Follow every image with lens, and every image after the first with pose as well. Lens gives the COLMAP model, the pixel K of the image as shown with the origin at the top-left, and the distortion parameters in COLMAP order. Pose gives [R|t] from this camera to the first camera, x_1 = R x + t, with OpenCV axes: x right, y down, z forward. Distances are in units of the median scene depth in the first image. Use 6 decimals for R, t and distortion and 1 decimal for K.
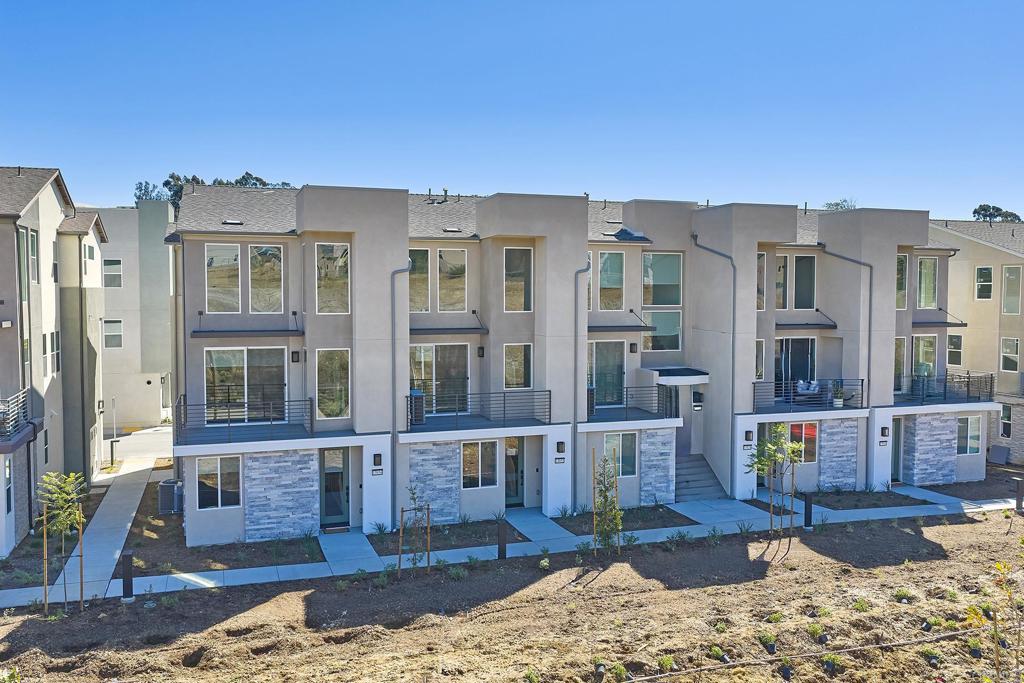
lens RADIAL K [[829.6, 0, 517.6], [0, 829.6, 337.7], [0, 0, 1]] dist [0.003518, -0.007741]
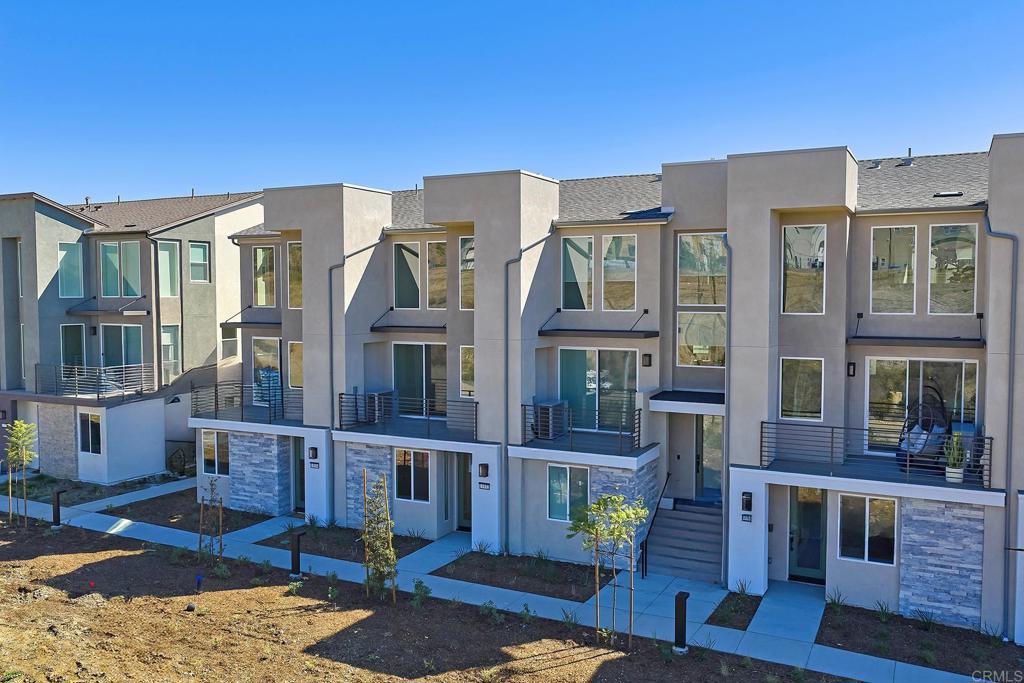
lens RADIAL K [[829.6, 0, 517.6], [0, 829.6, 337.7], [0, 0, 1]] dist [0.003518, -0.007741]
pose [[0.706030, 0.037315, -0.707199, 0.594130], [-0.038756, 0.999150, 0.014028, -0.014527], [0.707121, 0.017504, 0.706876, 0.377000]]
